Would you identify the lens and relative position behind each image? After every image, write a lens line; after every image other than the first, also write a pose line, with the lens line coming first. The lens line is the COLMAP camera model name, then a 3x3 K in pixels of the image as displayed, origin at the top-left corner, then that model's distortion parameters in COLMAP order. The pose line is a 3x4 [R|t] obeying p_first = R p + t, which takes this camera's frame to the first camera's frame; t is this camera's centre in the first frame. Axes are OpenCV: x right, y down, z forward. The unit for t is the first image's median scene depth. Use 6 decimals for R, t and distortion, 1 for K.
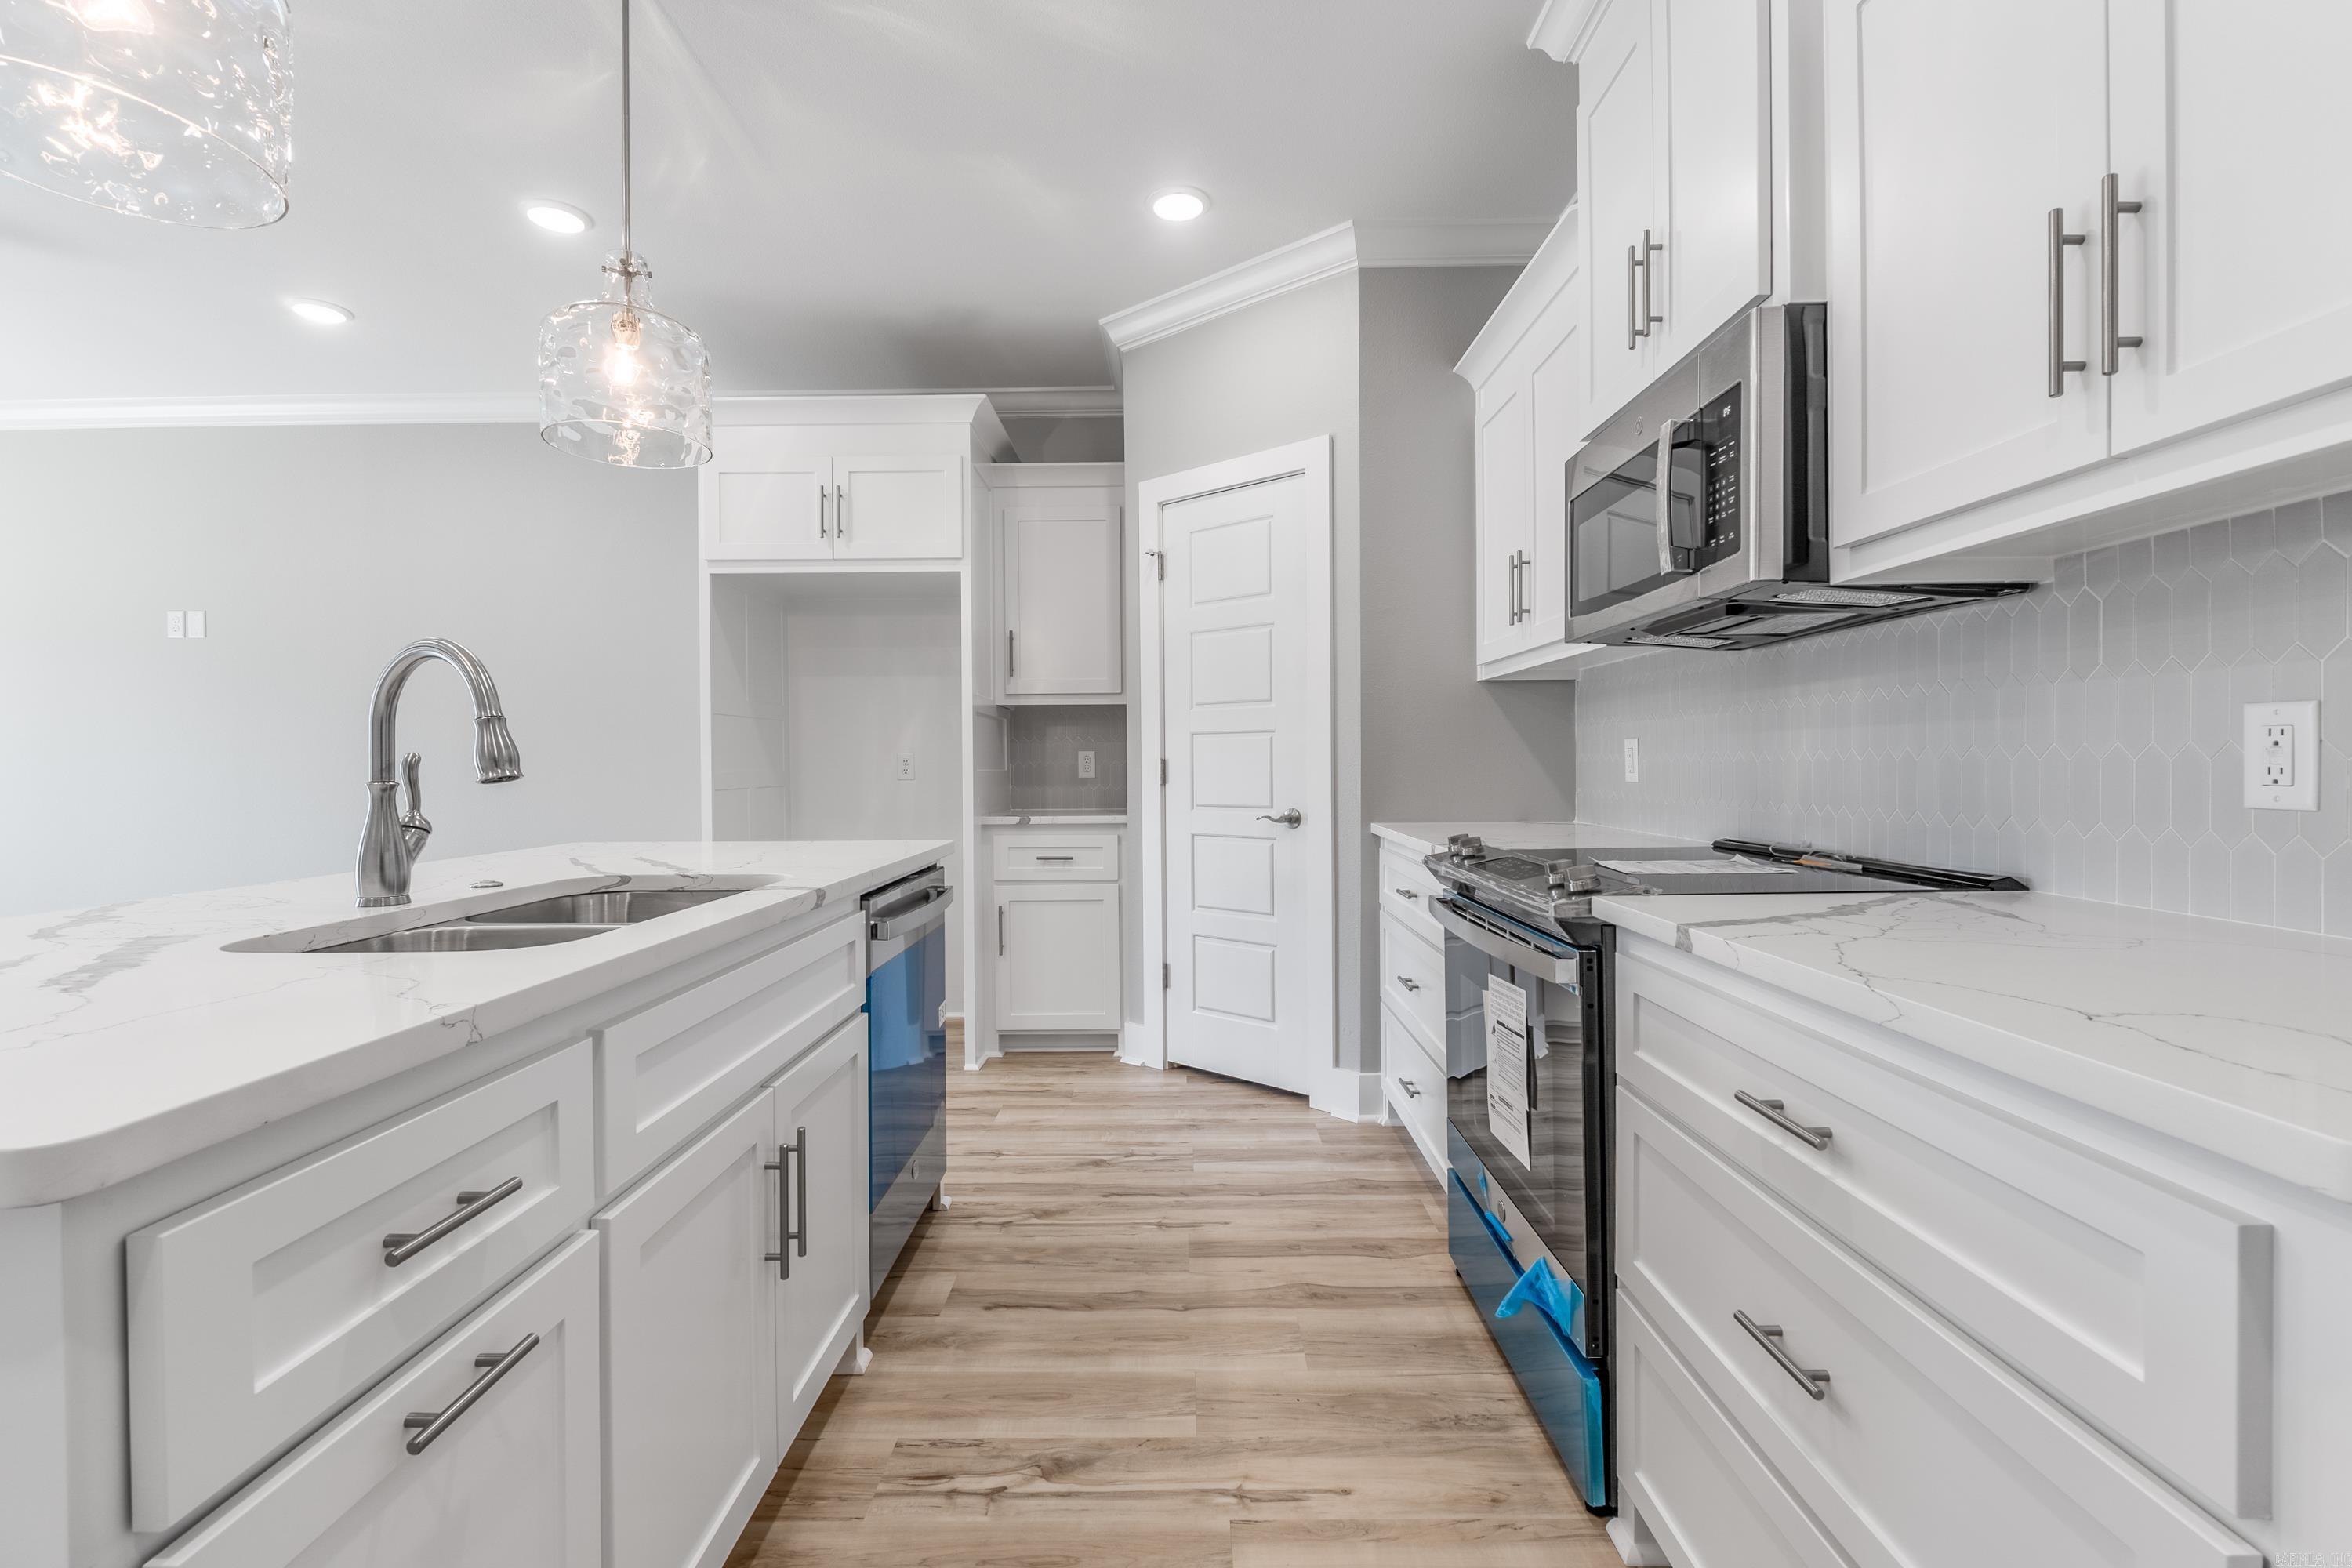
lens RADIAL K [[1004.2, 0, 1160.1], [0, 1004.2, 767.5], [0, 0, 1]] dist [-0.004601, -0.000299]
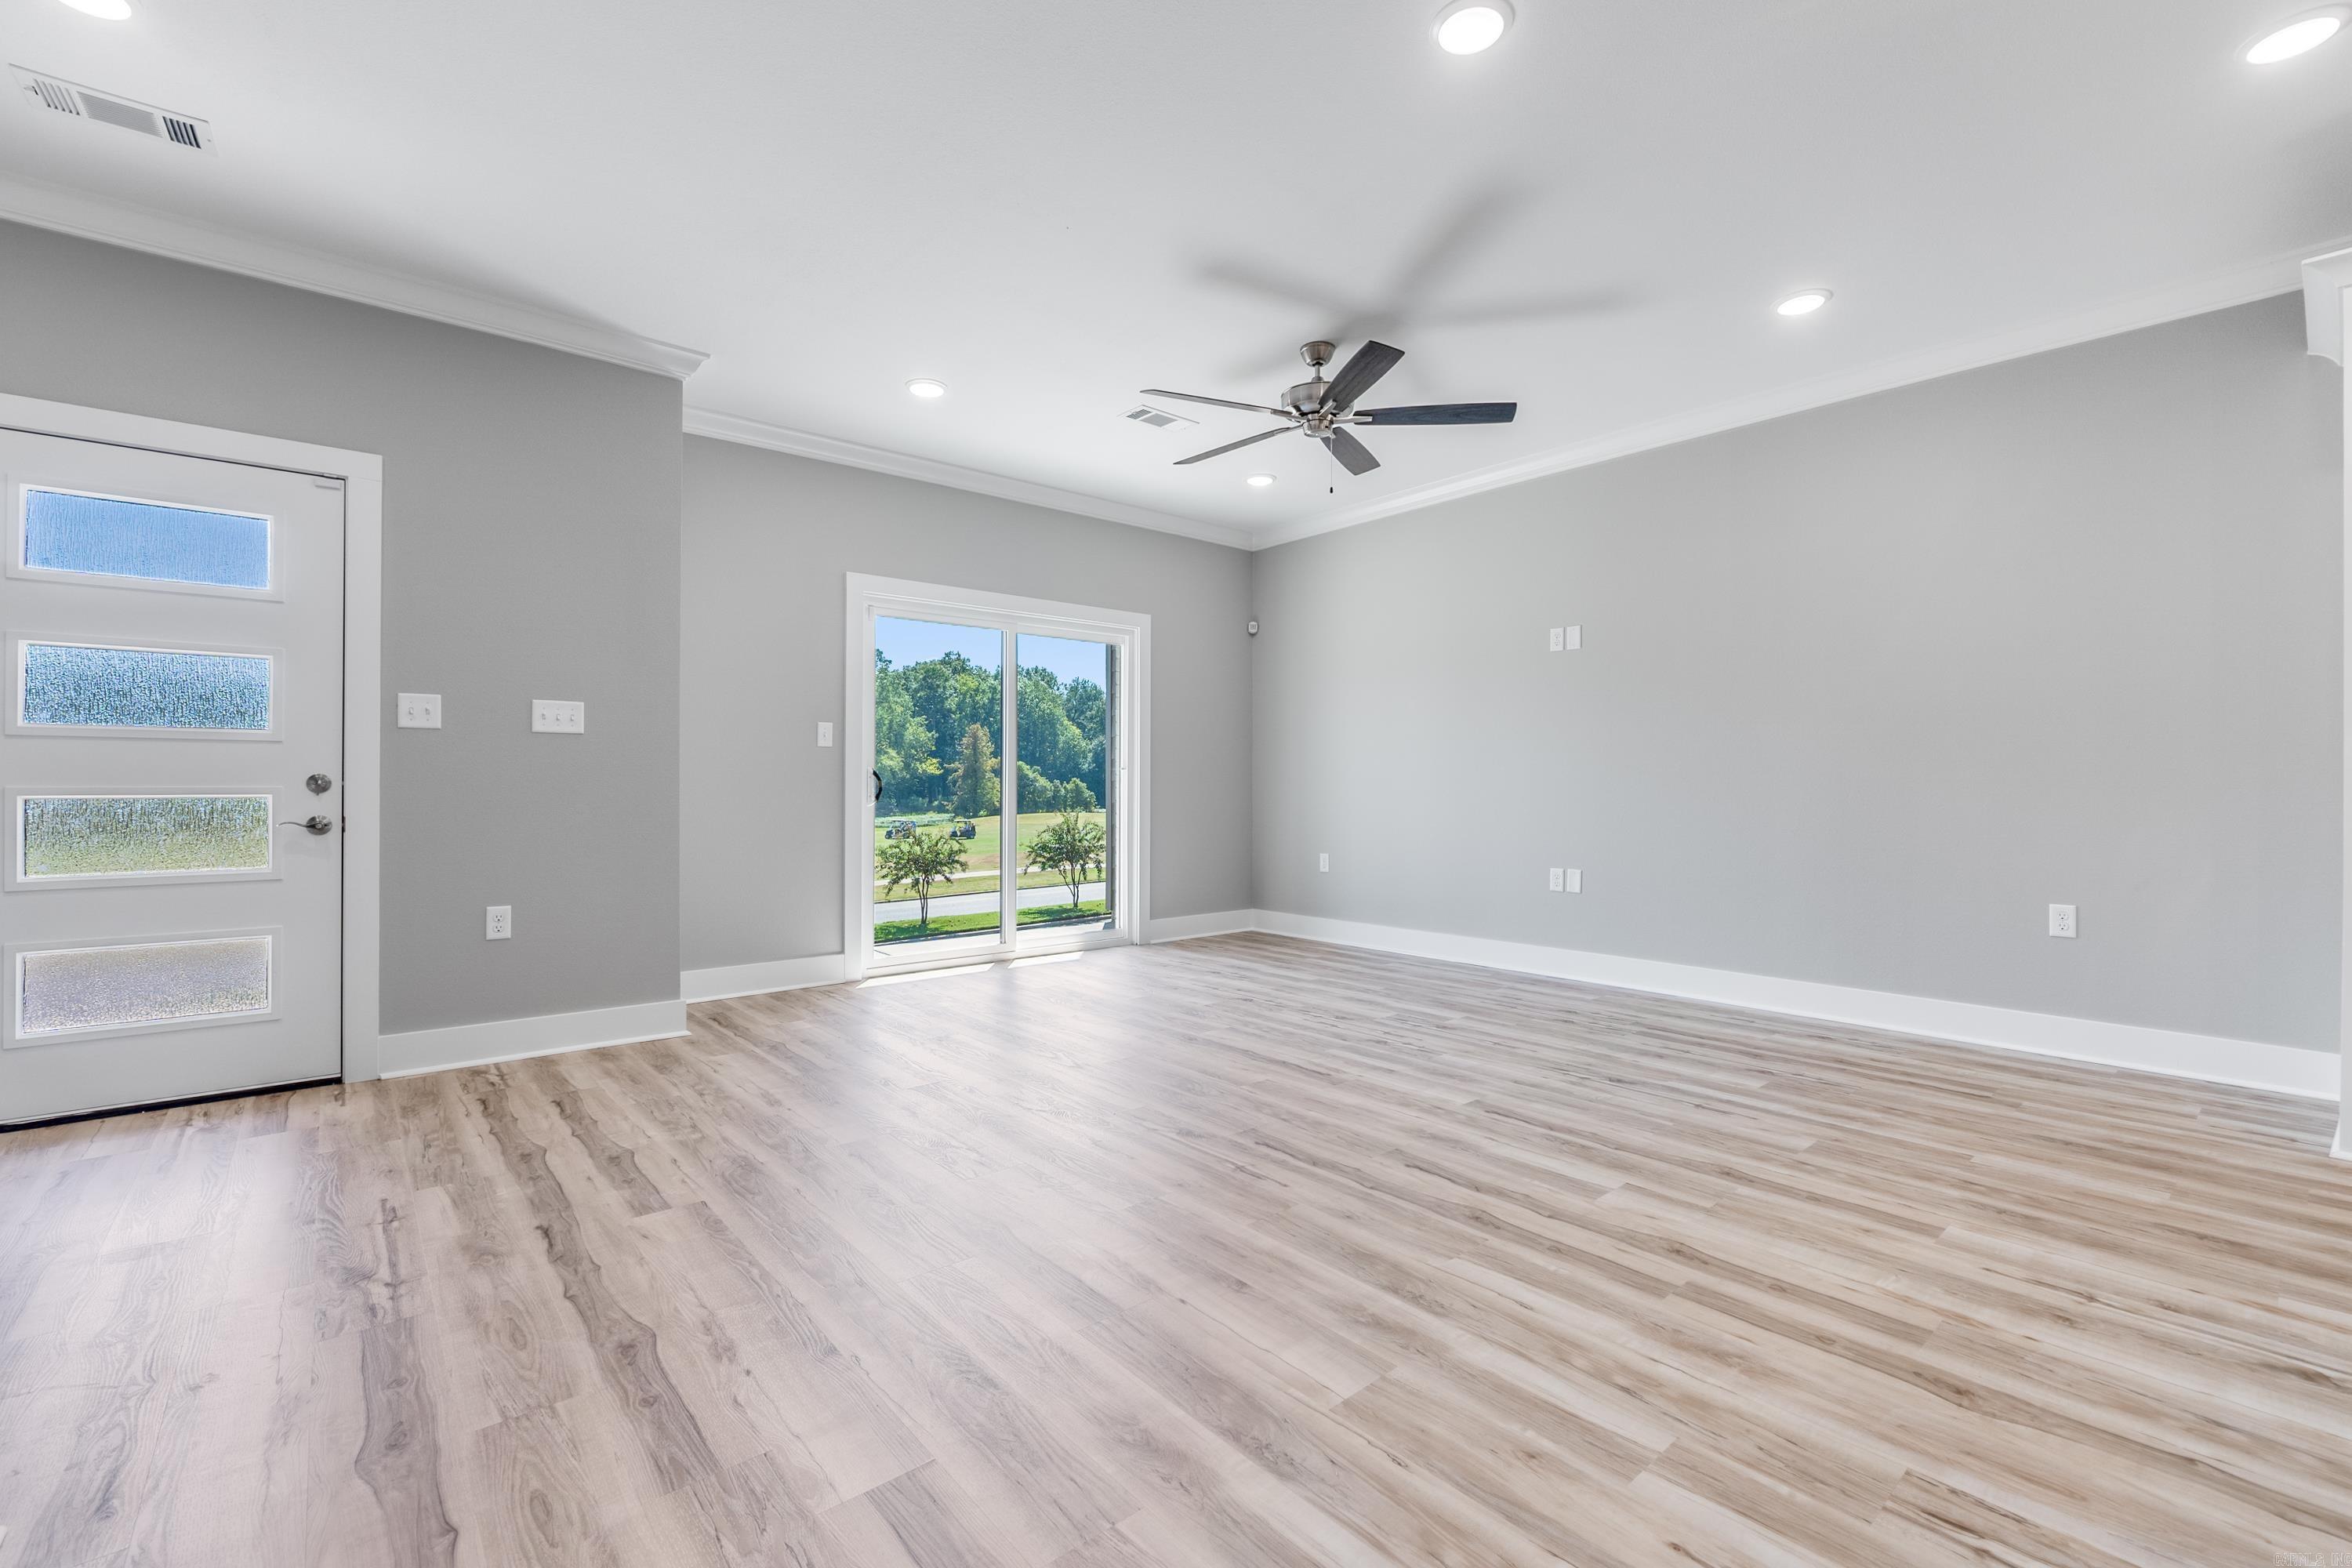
lens RADIAL K [[1004.2, 0, 1181.4], [0, 1004.2, 782.0], [0, 0, 1]] dist [-0.004601, -0.000299]
pose [[0.654665, 0.008423, -0.755872, -0.553077], [-0.011280, 0.999935, 0.001373, 0.040391], [0.755835, 0.007627, 0.654718, -0.148324]]
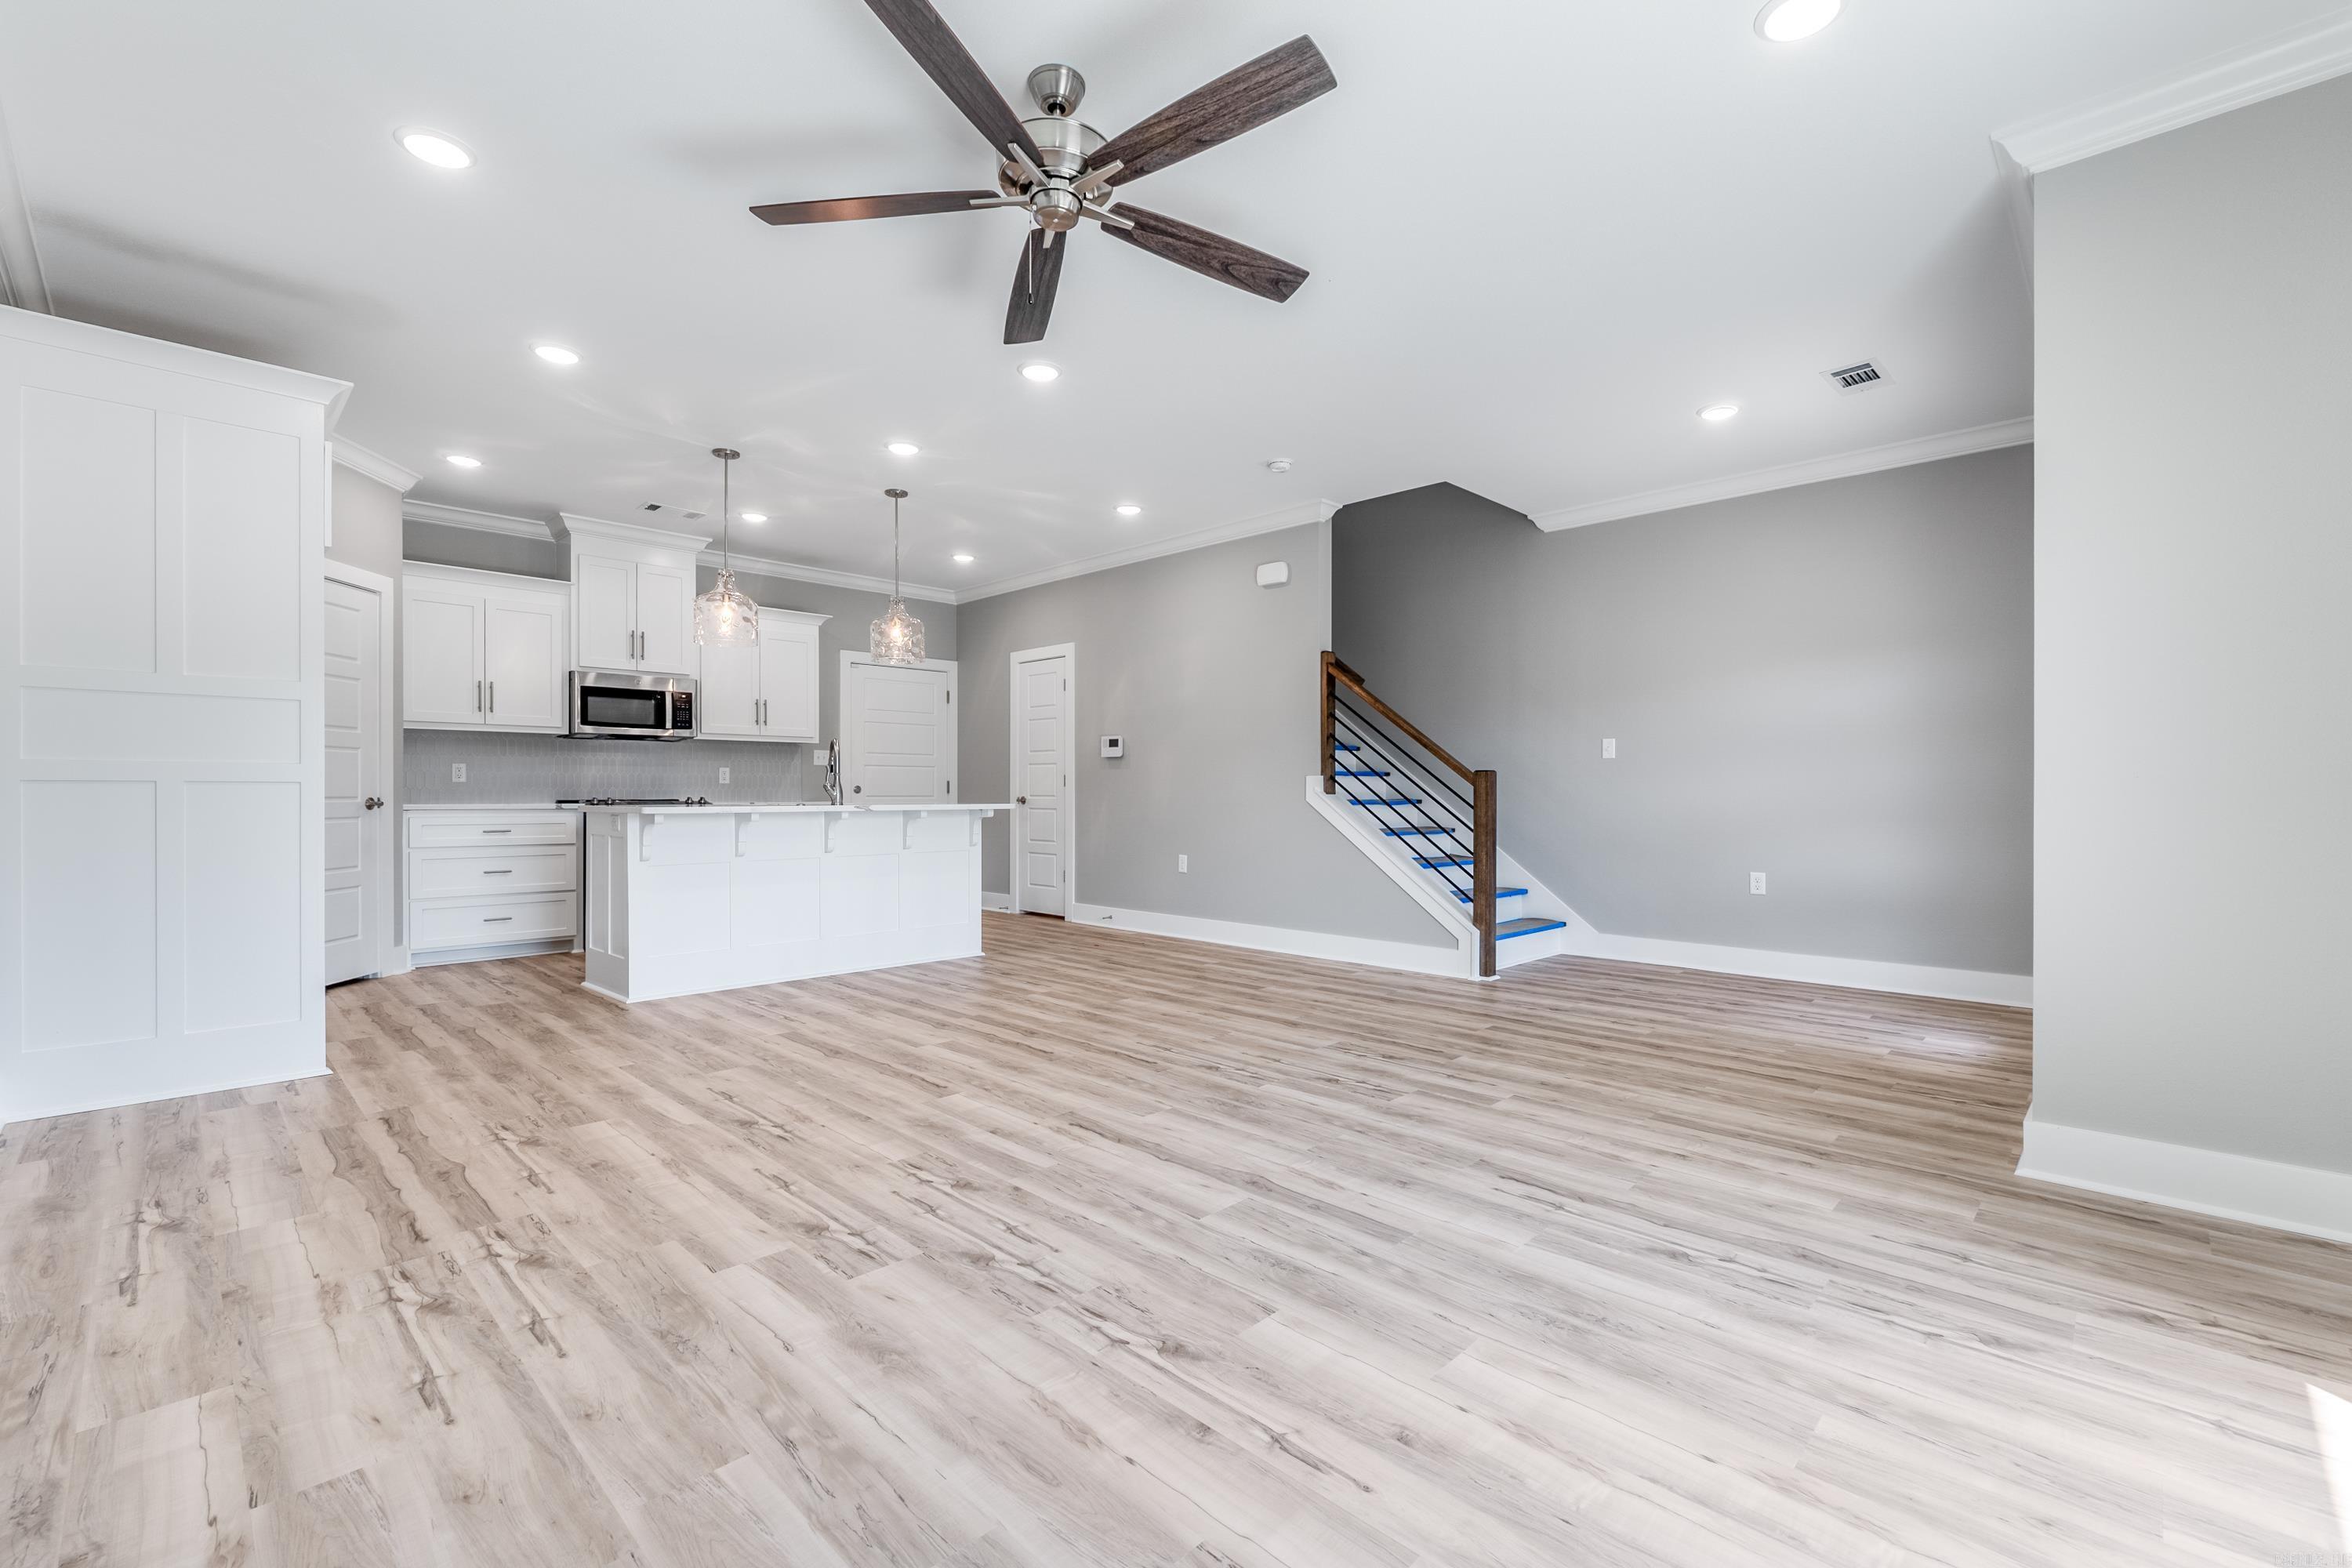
lens RADIAL K [[1004.2, 0, 1194.8], [0, 1004.2, 797.9], [0, 0, 1]] dist [-0.004601, -0.000299]
pose [[-0.732511, 0.003196, 0.680748, -2.043818], [0.009115, 0.999945, 0.005113, 0.047236], [-0.680695, 0.009951, -0.732500, 1.343540]]
